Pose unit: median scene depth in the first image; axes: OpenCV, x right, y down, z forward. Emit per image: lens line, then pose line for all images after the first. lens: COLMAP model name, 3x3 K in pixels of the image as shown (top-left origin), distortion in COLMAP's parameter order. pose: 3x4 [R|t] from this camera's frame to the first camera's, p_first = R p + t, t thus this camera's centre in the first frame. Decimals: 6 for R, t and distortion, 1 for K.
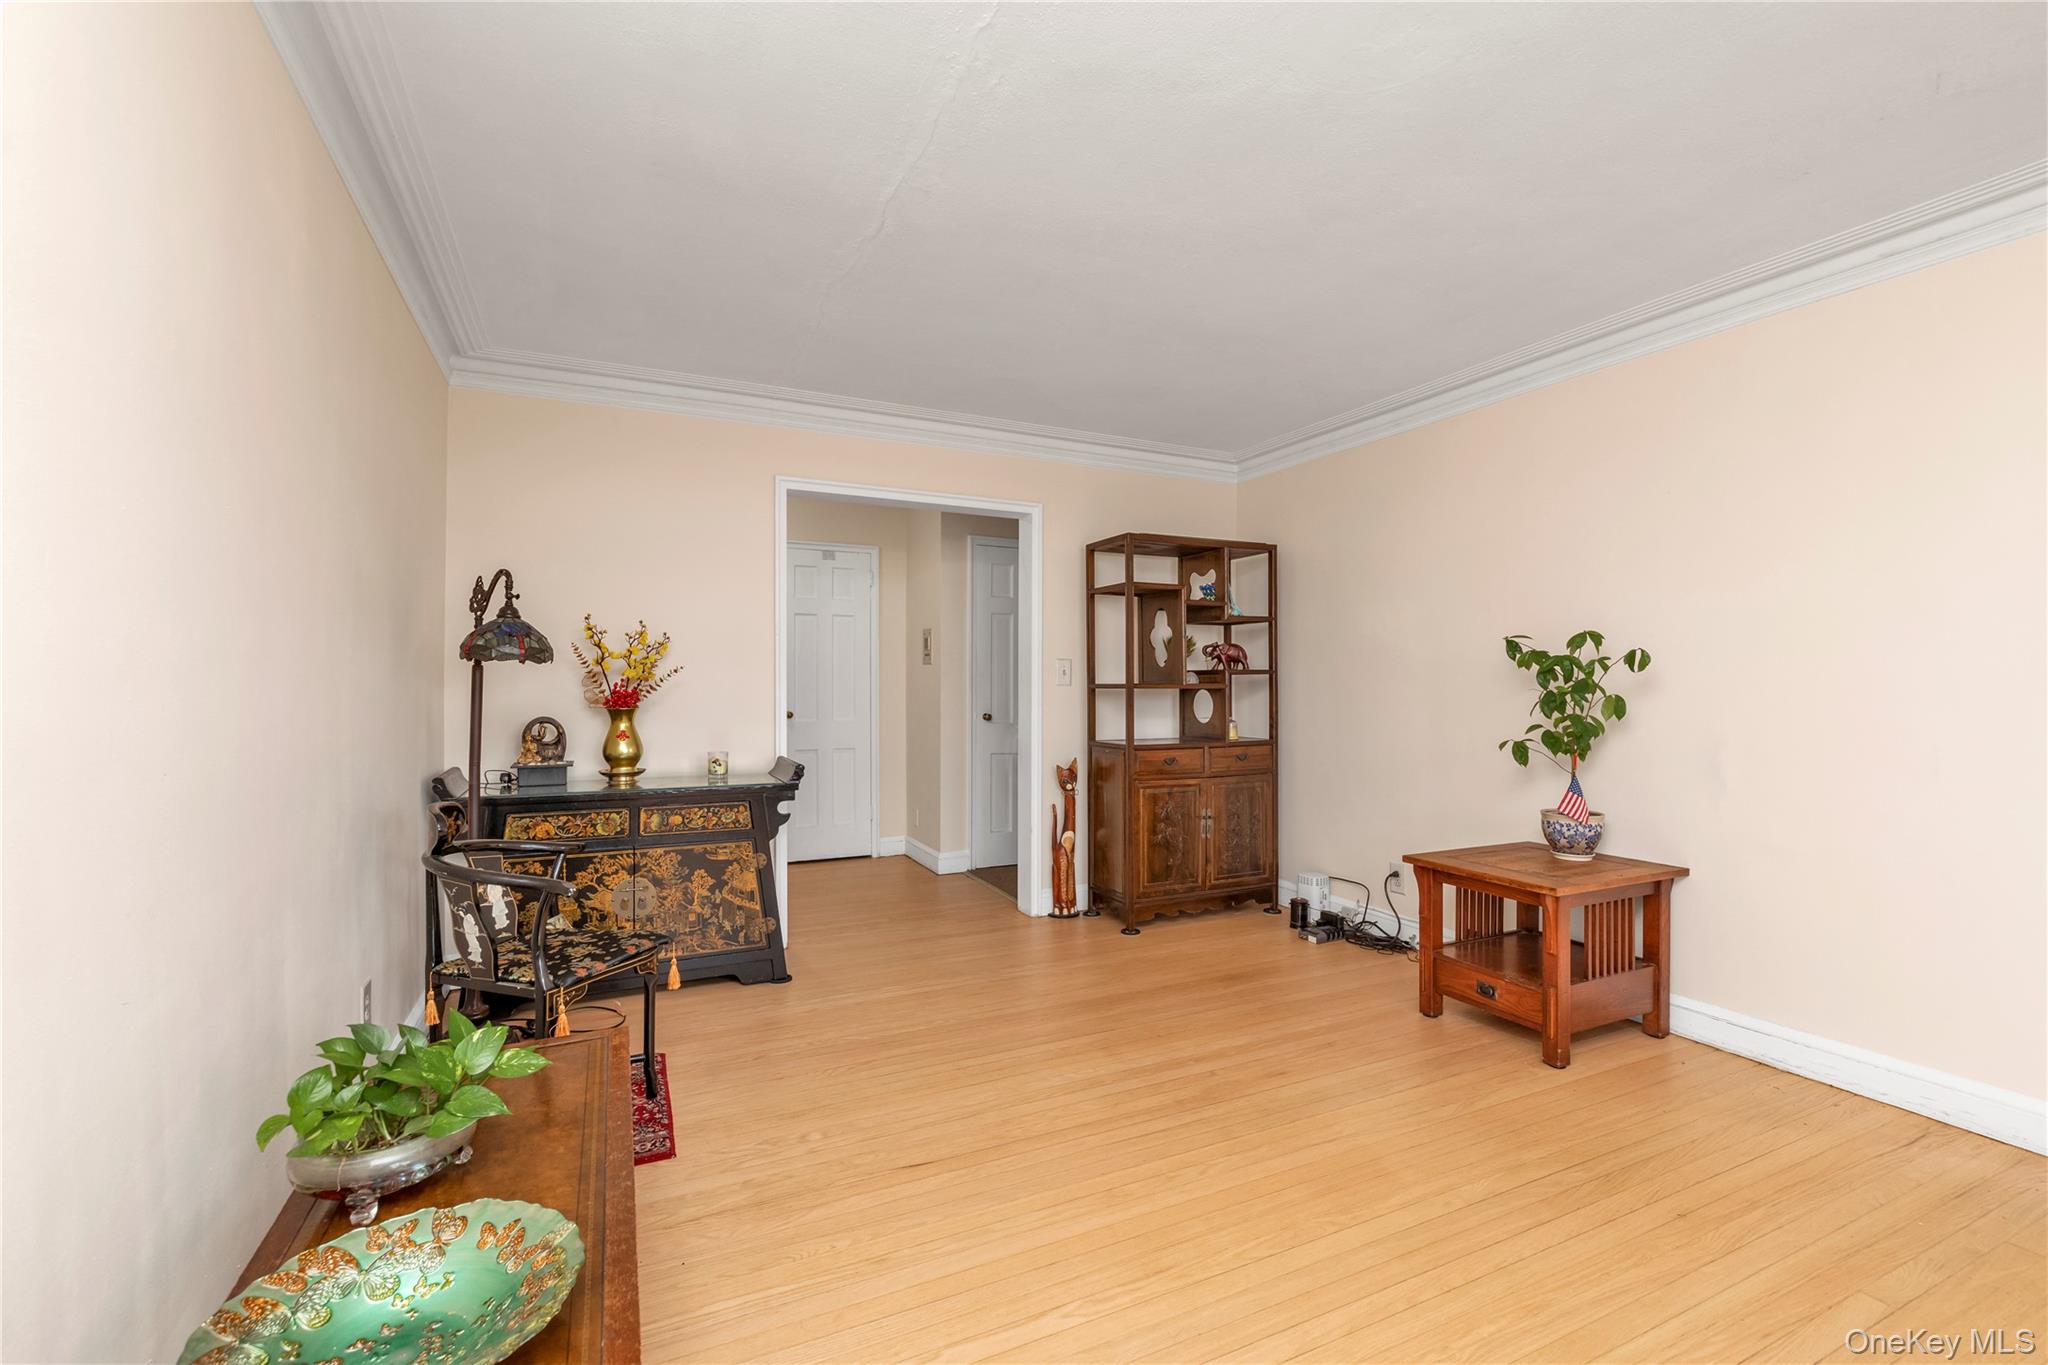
lens RADIAL K [[892.3, 0, 1014.4], [0, 892.3, 691.0], [0, 0, 1]] dist [0.001275, 0.000011]
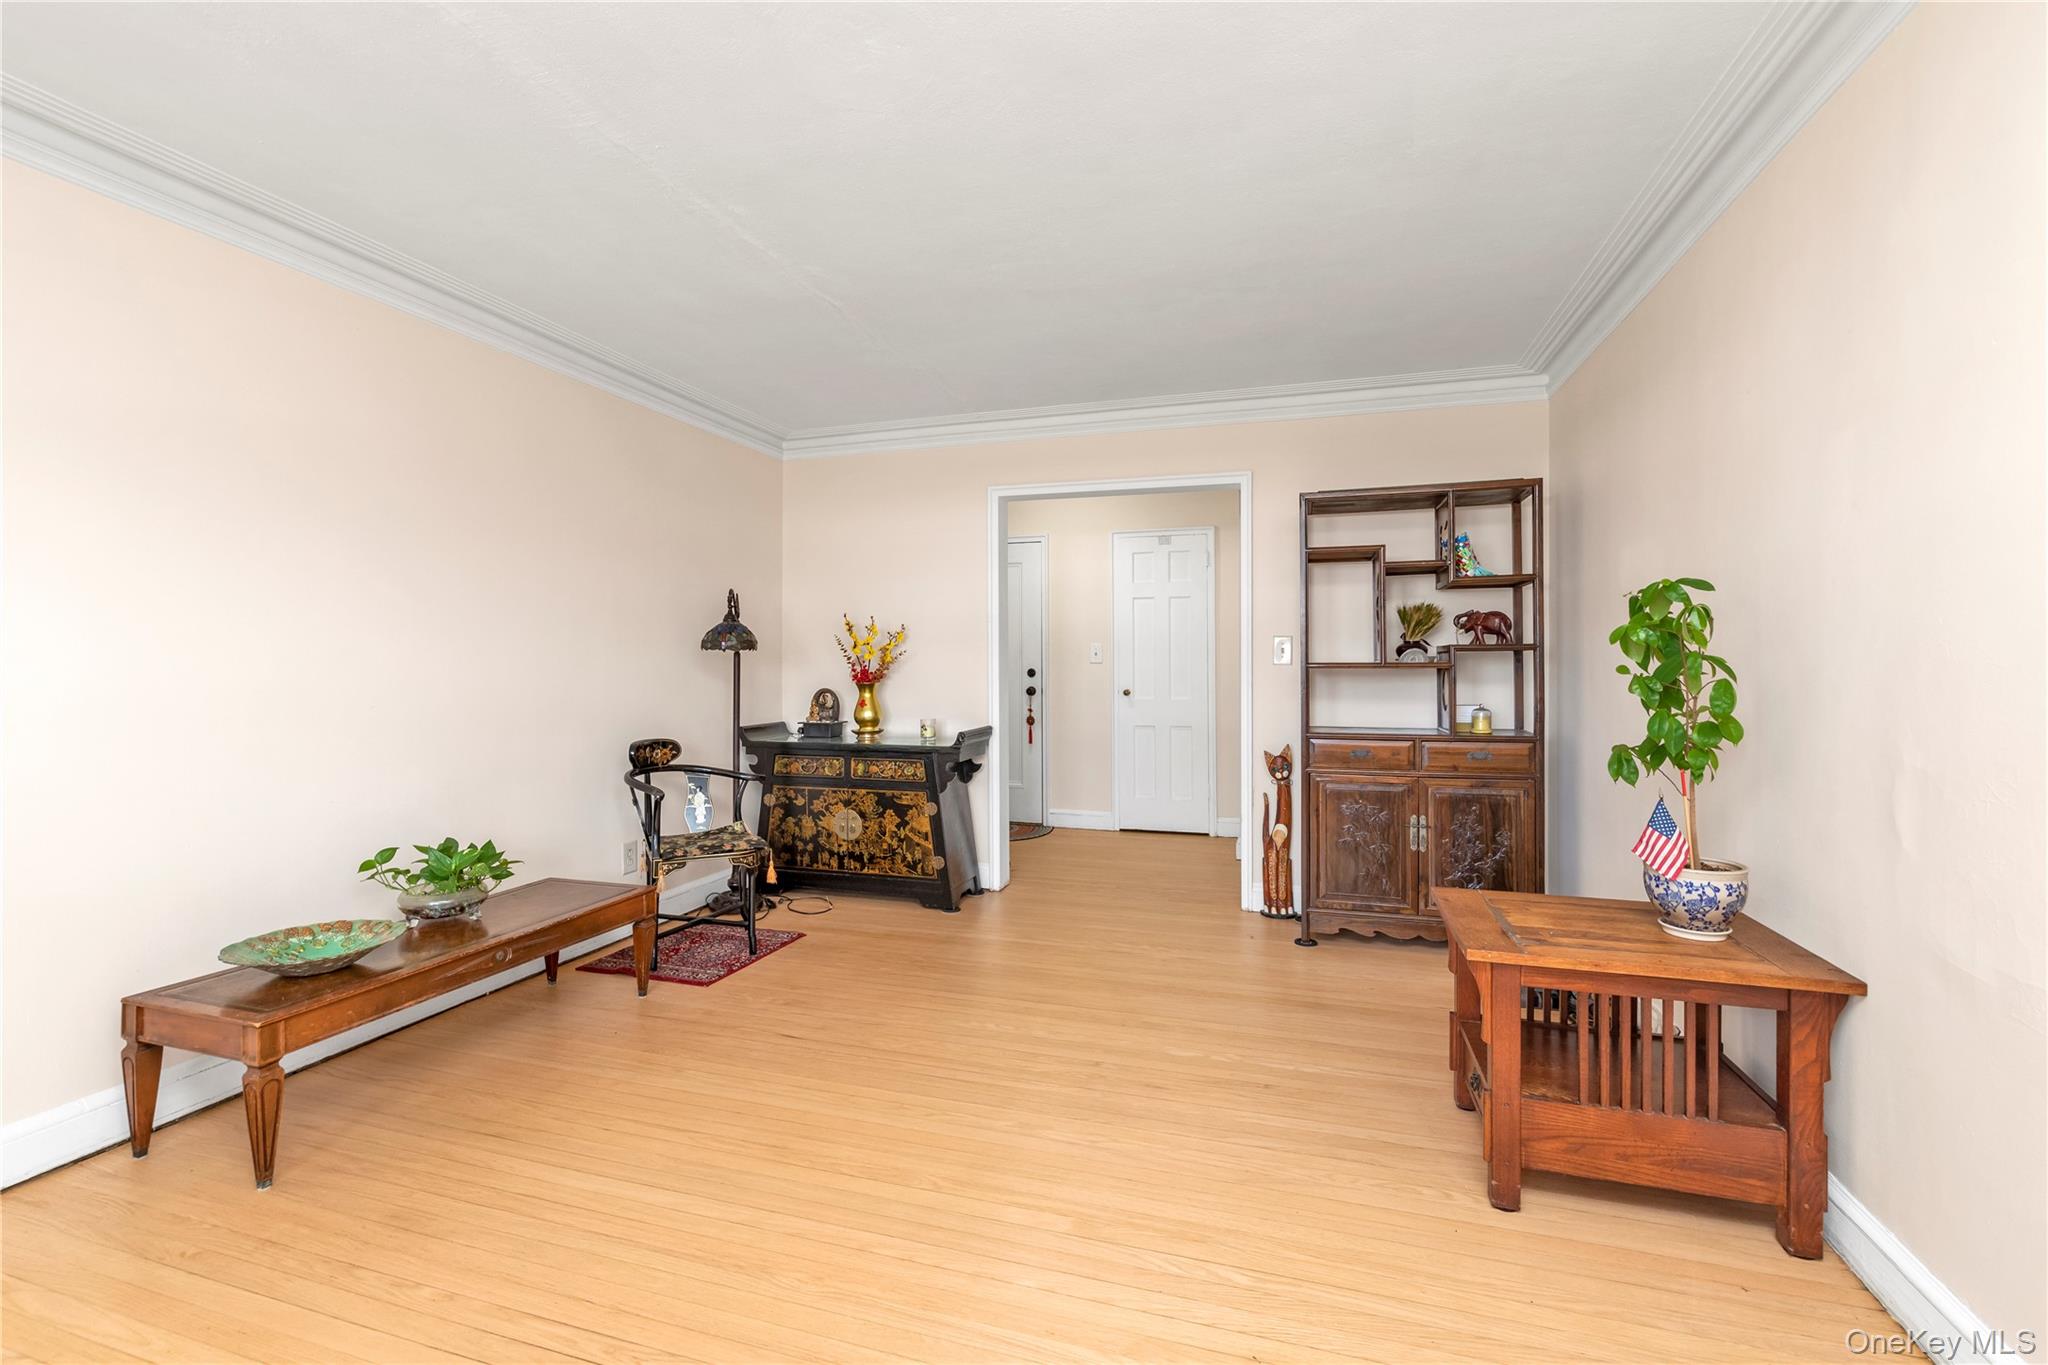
lens RADIAL K [[914.7, 0, 1017.2], [0, 914.7, 671.6], [0, 0, 1]] dist [-0.002308, -0.000362]
pose [[0.722928, 0.003433, -0.690914, 0.667522], [-0.001995, 0.999994, 0.002881, -0.001558], [0.690920, -0.000705, 0.722931, 0.174665]]
